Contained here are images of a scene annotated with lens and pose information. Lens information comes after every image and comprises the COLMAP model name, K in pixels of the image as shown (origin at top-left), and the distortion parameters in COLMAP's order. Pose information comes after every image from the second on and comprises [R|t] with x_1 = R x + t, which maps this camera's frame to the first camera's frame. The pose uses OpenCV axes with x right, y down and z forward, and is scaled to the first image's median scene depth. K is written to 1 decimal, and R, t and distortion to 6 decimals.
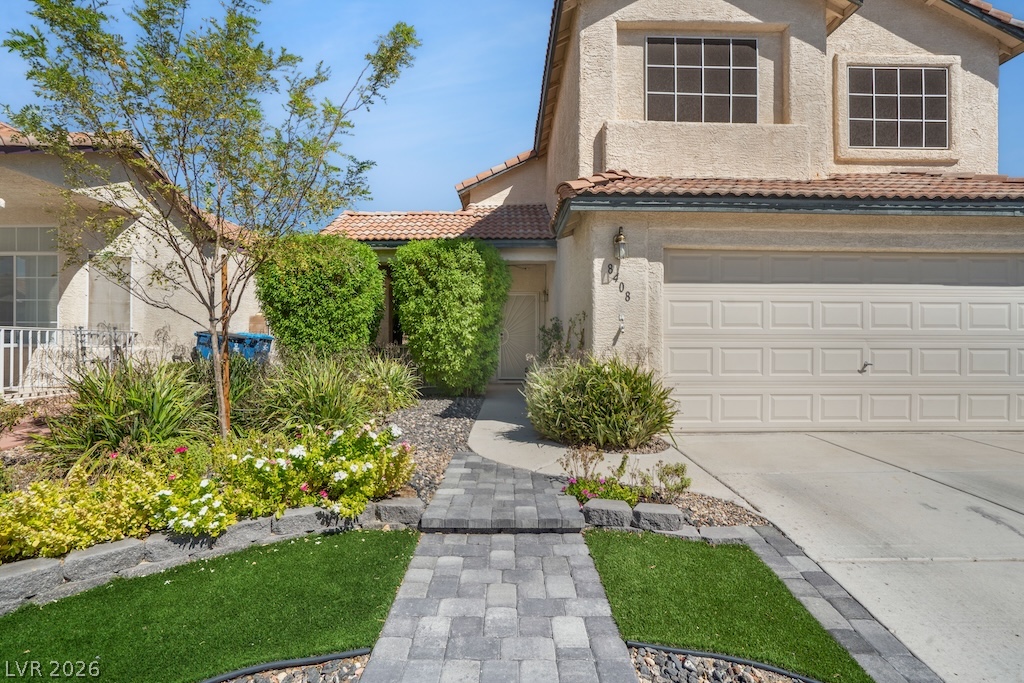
lens RADIAL K [[476.5, 0, 508.0], [0, 476.5, 344.8], [0, 0, 1]] dist [-0.056545, 0.021512]
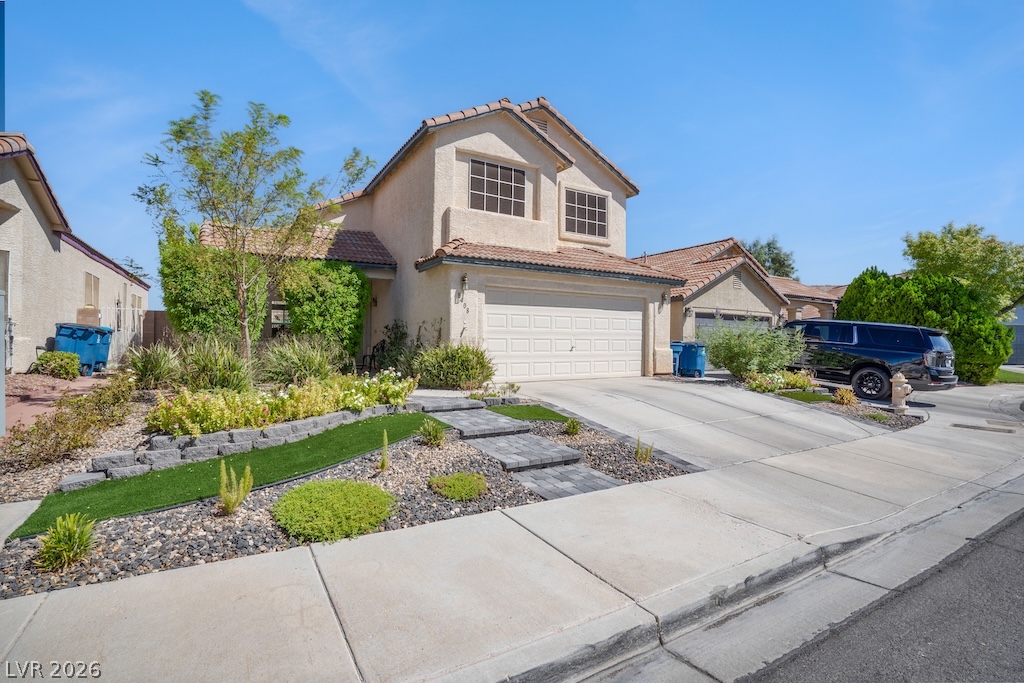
lens RADIAL K [[476.5, 0, 508.0], [0, 476.5, 344.8], [0, 0, 1]] dist [-0.056545, 0.021512]
pose [[0.860788, 0.000136, 0.508964, -0.472032], [-0.001806, 0.999994, 0.002786, 0.021987], [-0.508961, -0.003317, 0.860783, -0.576441]]
